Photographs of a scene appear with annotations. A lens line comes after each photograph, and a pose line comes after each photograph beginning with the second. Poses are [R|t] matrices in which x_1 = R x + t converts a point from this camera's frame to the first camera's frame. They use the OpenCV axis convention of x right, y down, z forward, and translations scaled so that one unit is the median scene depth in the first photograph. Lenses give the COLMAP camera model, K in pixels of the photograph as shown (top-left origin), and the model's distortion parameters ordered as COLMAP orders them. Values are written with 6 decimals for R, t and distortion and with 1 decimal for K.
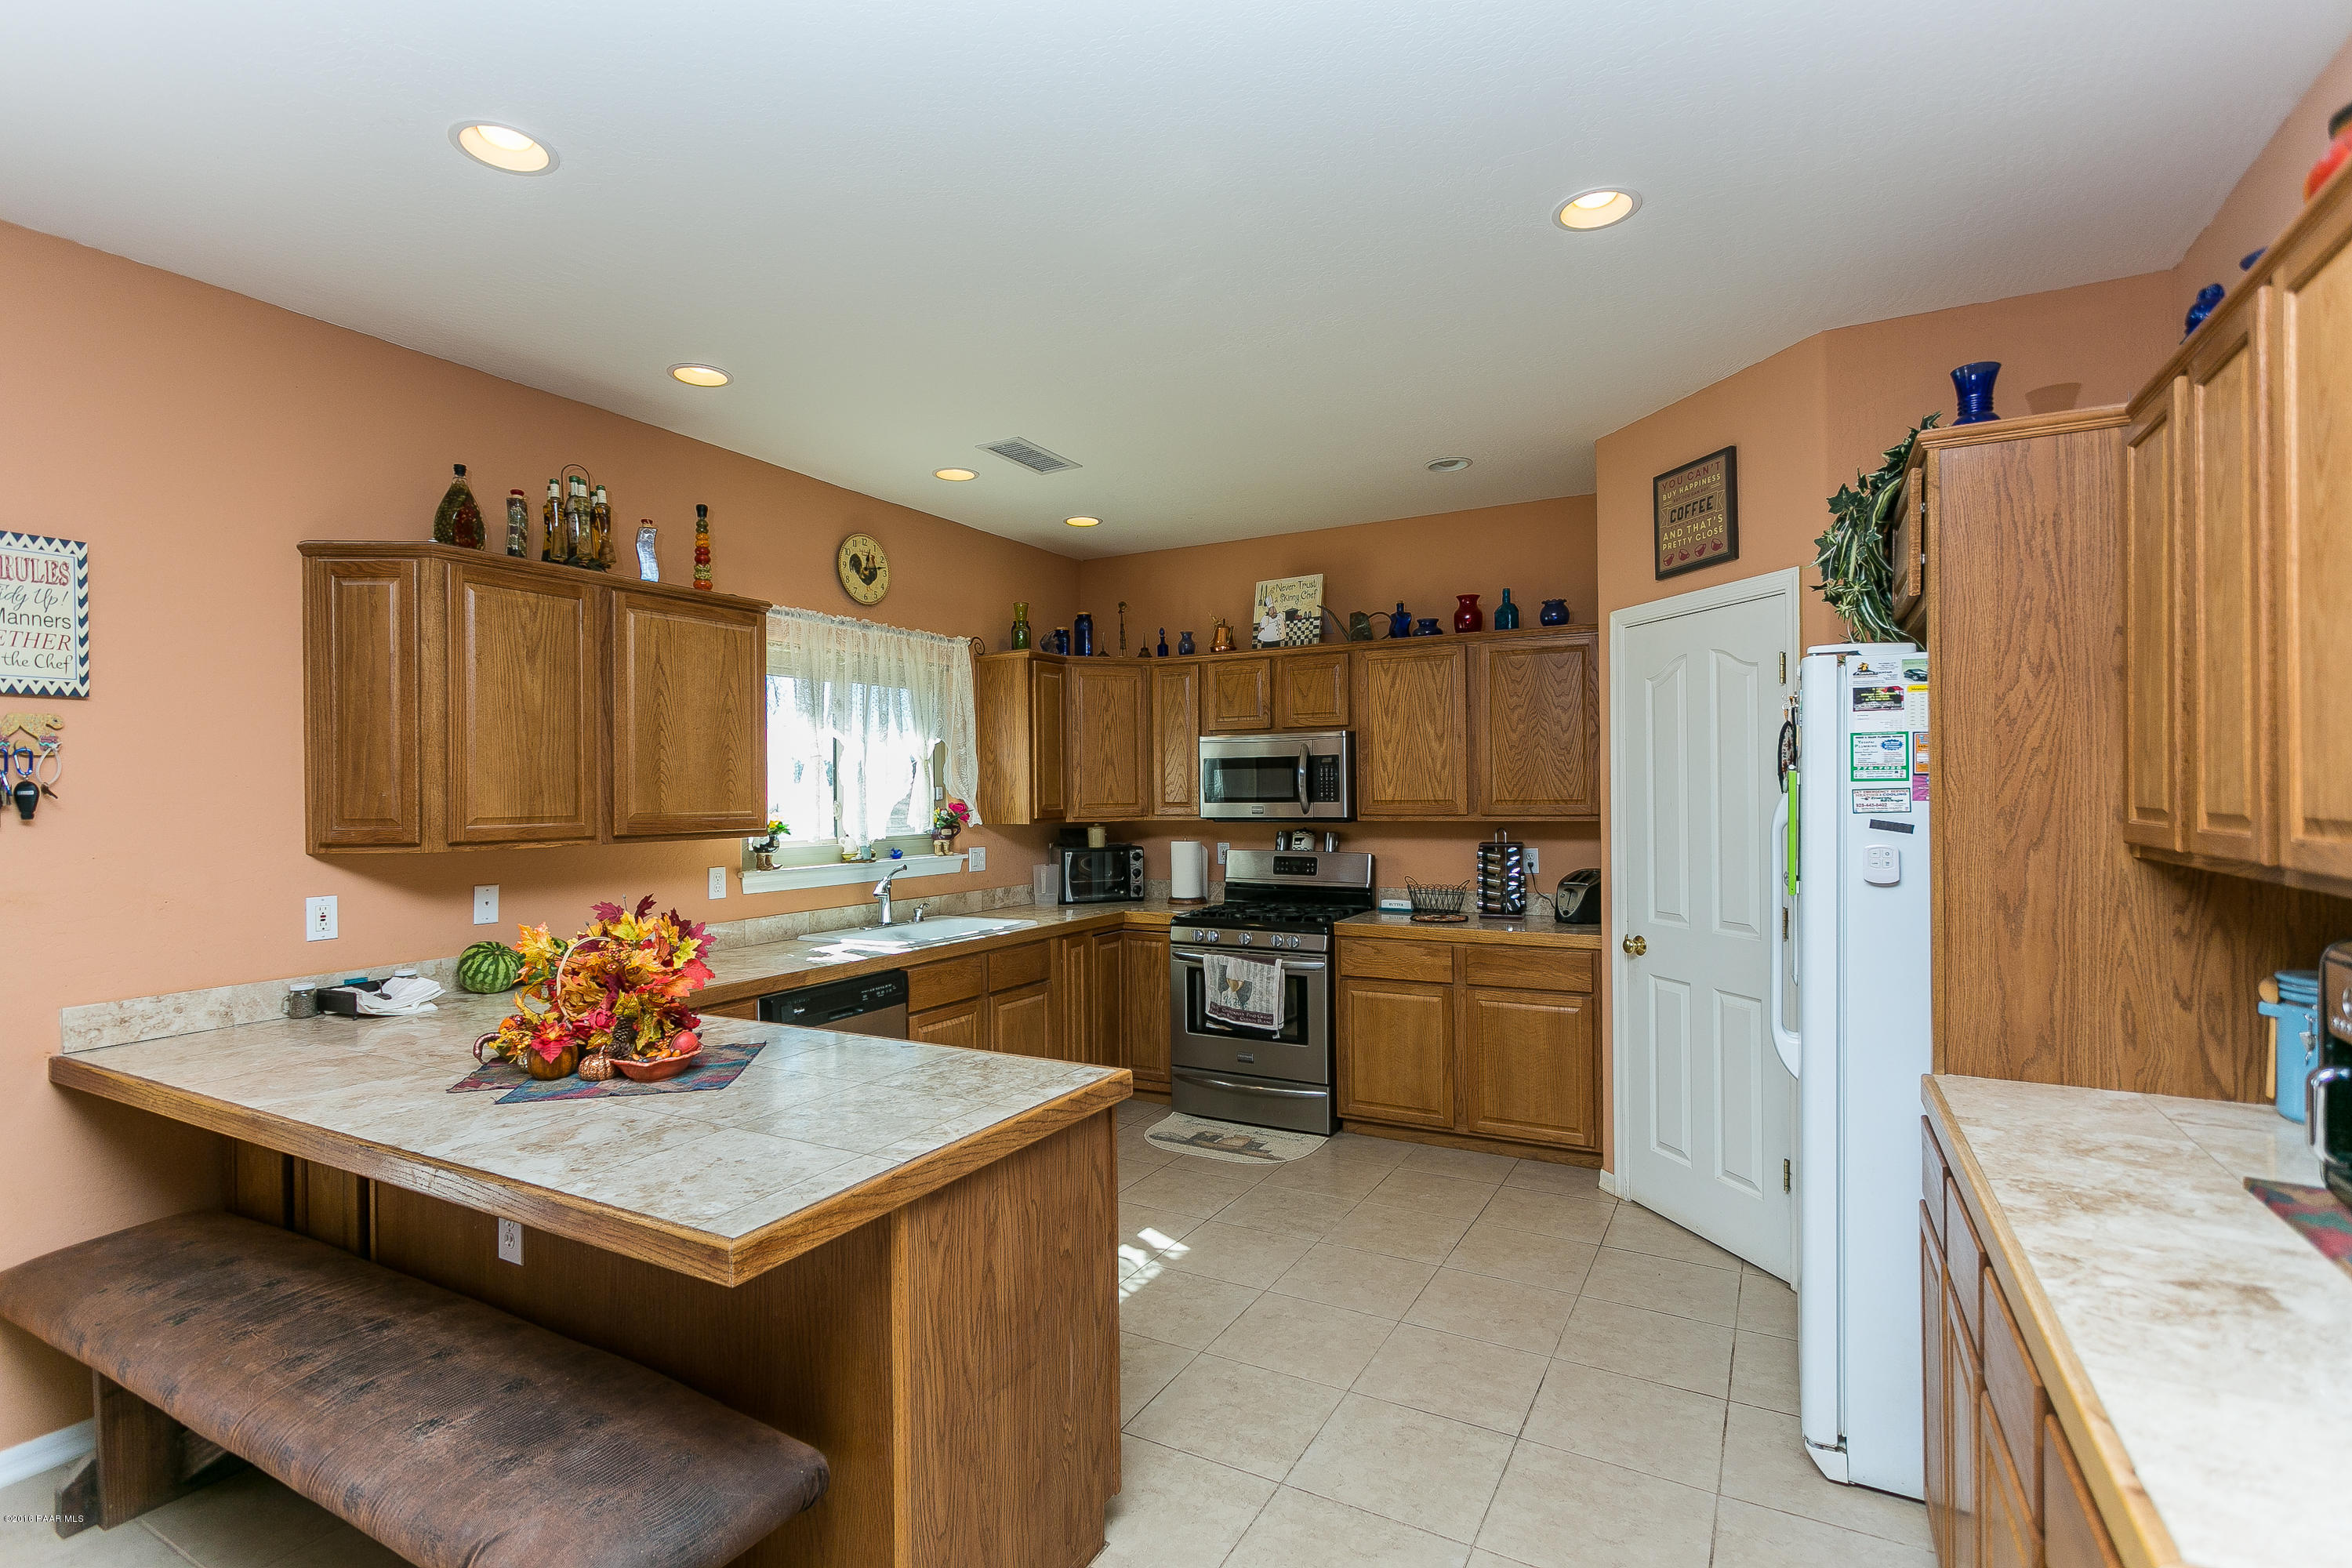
lens RADIAL K [[1101.8, 0, 1204.0], [0, 1101.8, 790.0], [0, 0, 1]] dist [-0.000648, 0.000266]
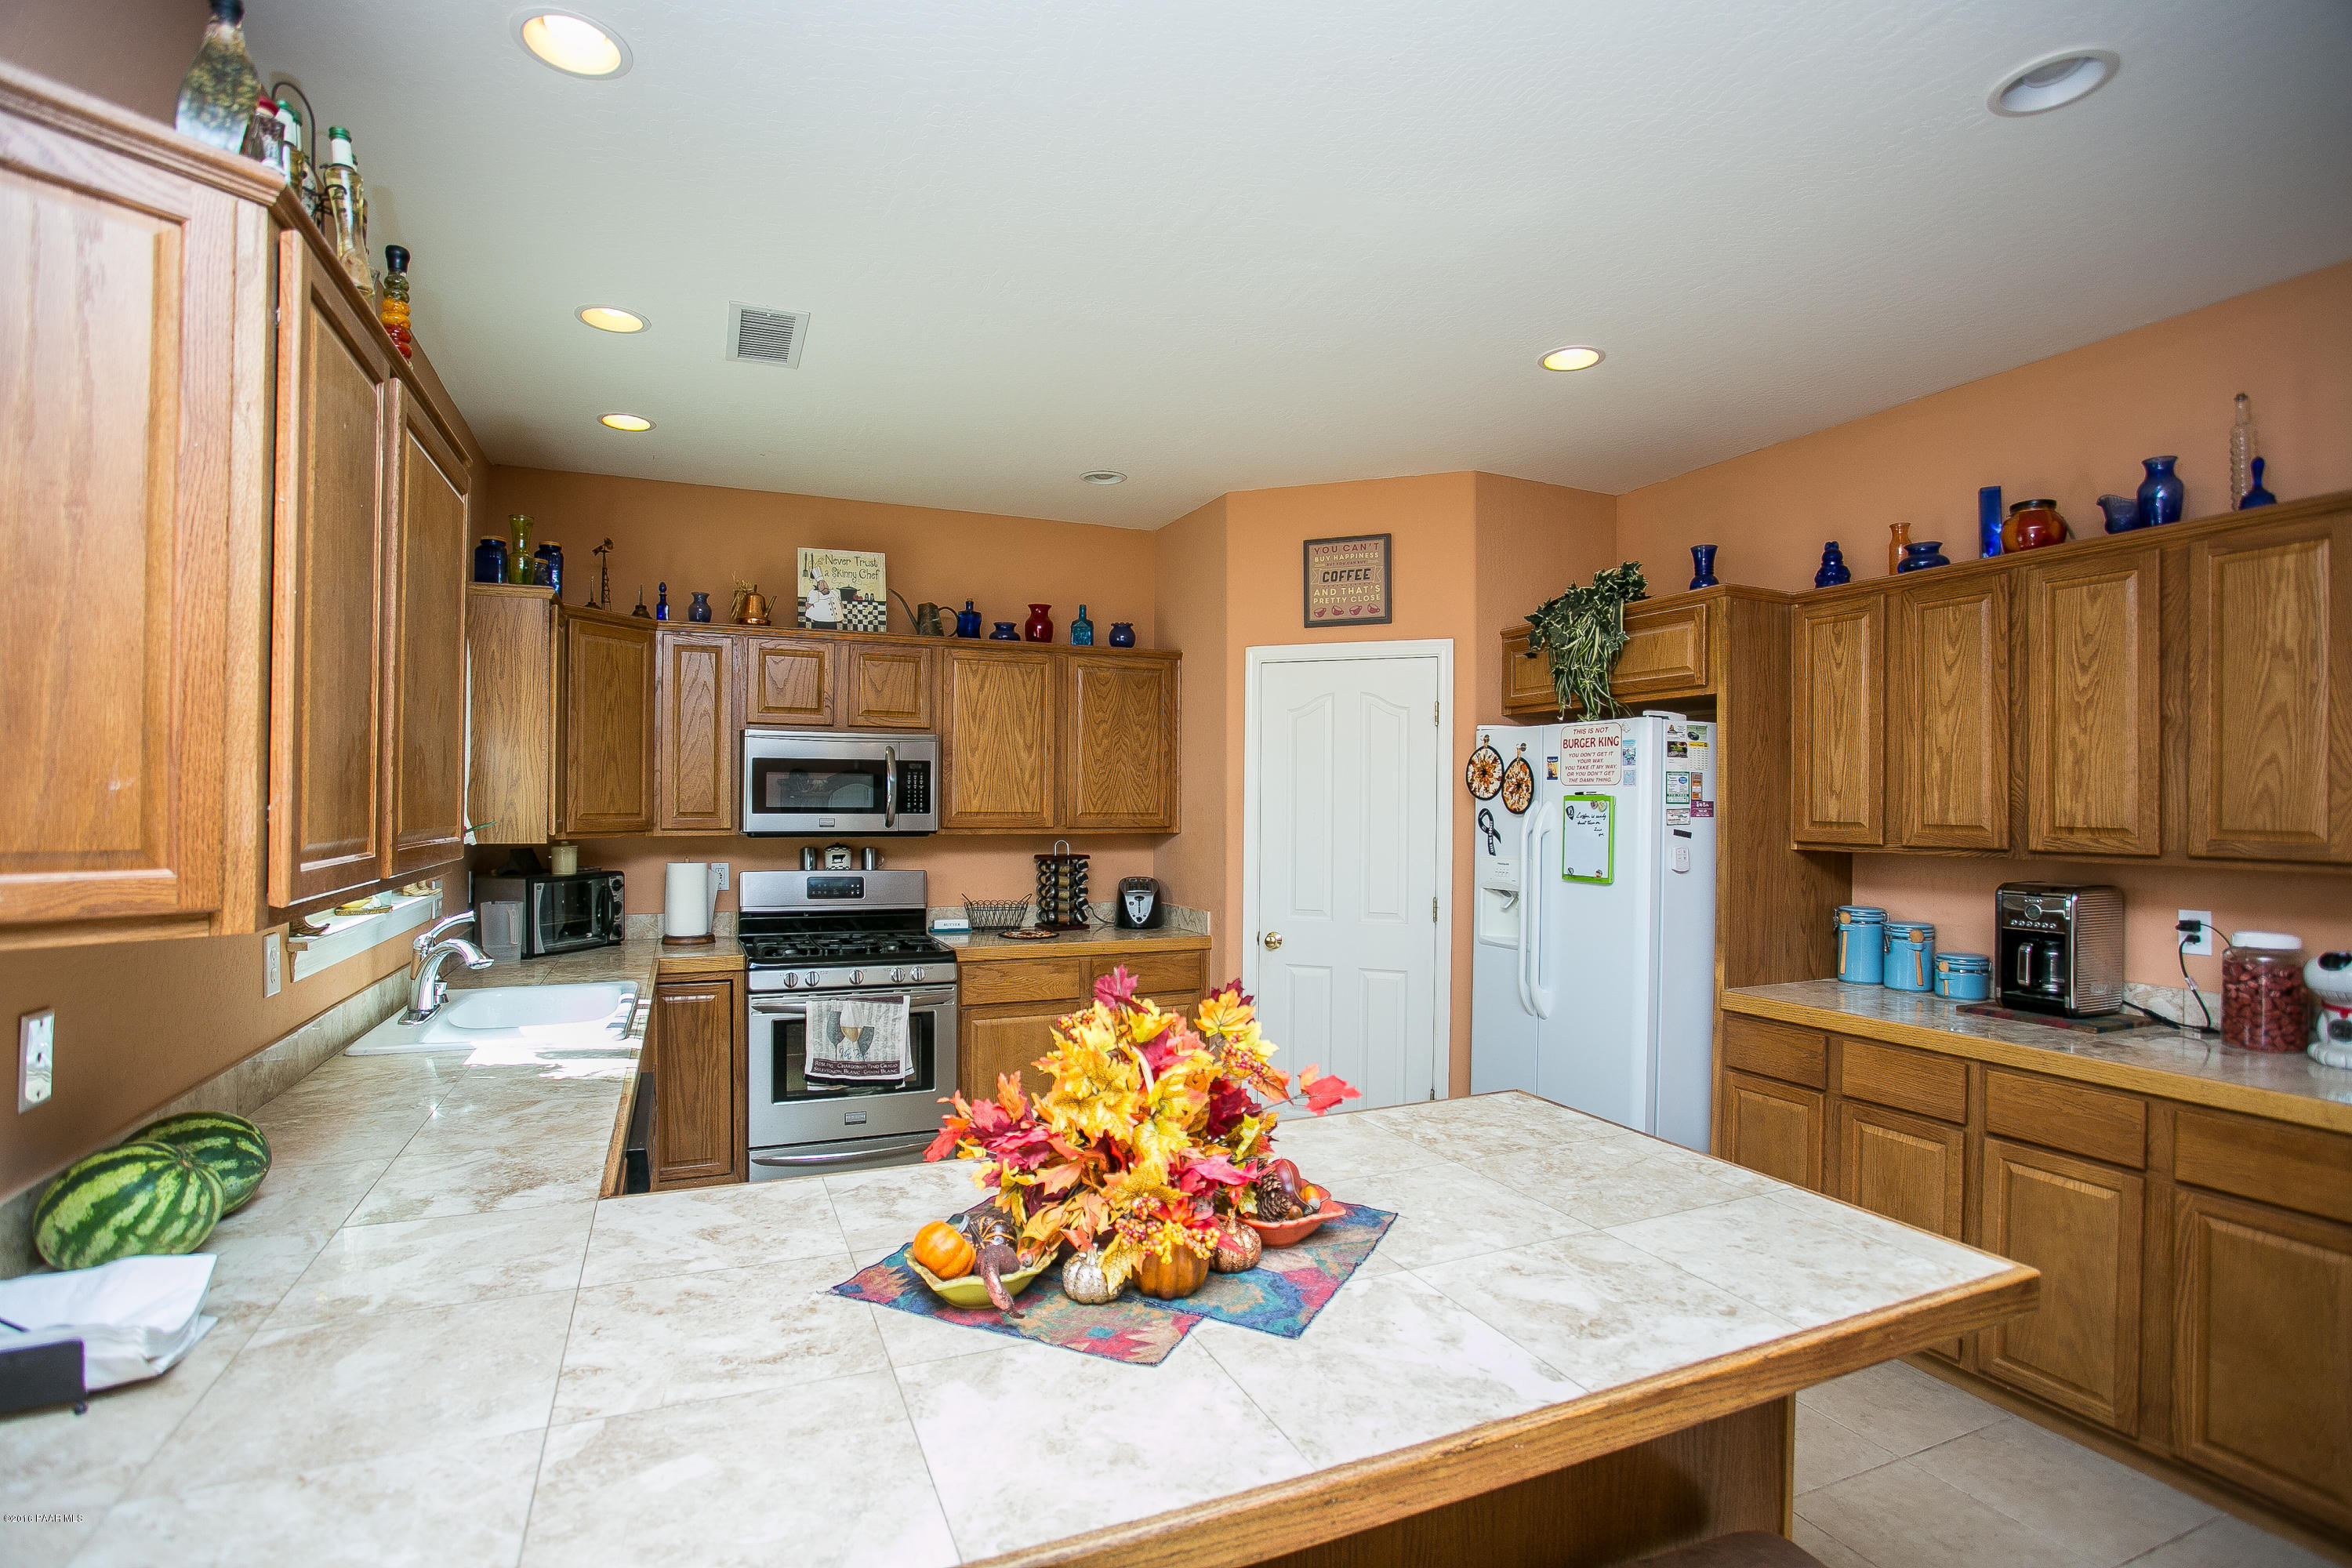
lens RADIAL K [[1118.2, 0, 1178.6], [0, 1118.2, 796.3], [0, 0, 1]] dist [-0.079316, 0.037120]
pose [[0.616932, 0.017399, 0.786824, -0.480549], [-0.014923, 0.999834, -0.010408, 0.003428], [-0.786875, -0.005321, 0.617090, 0.293185]]
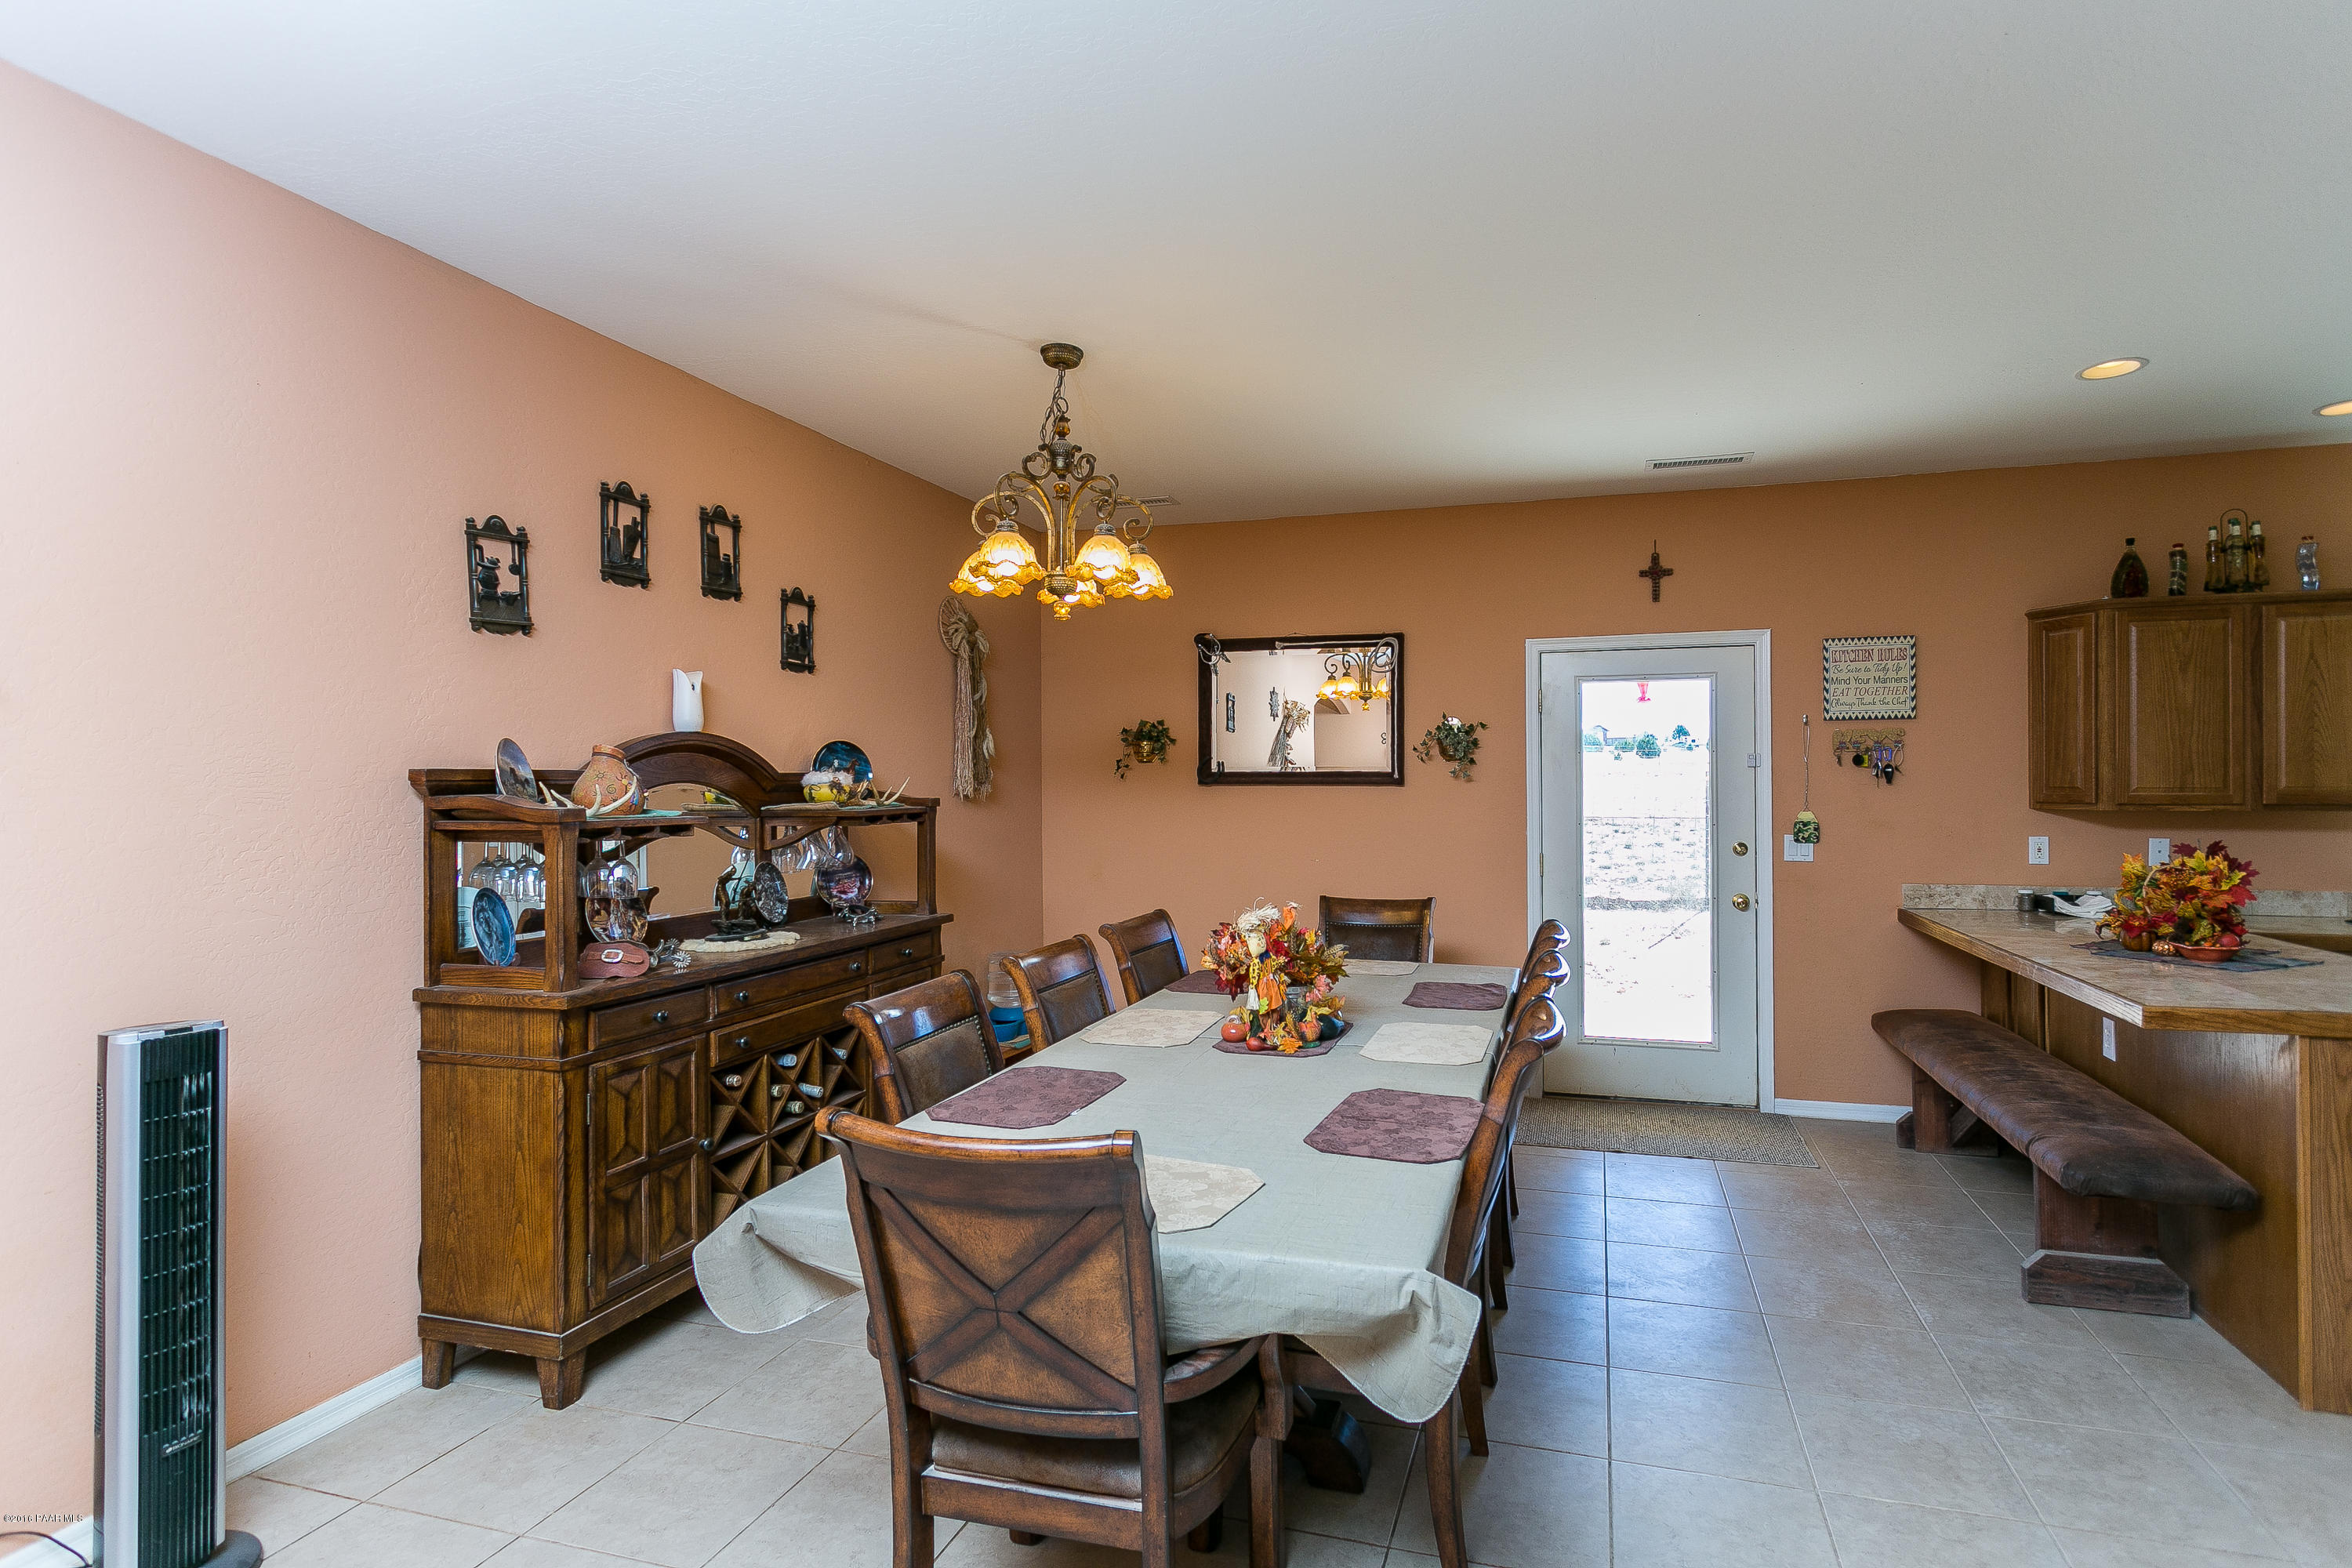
lens RADIAL K [[1161.3, 0, 1241.7], [0, 1161.3, 785.0], [0, 0, 1]] dist [0.001965, 0.001355]
pose [[0.208163, 0.011344, -0.978028, 0.355846], [0.001276, 0.999929, 0.011869, 0.002057], [0.978093, -0.003718, 0.208133, -0.276514]]
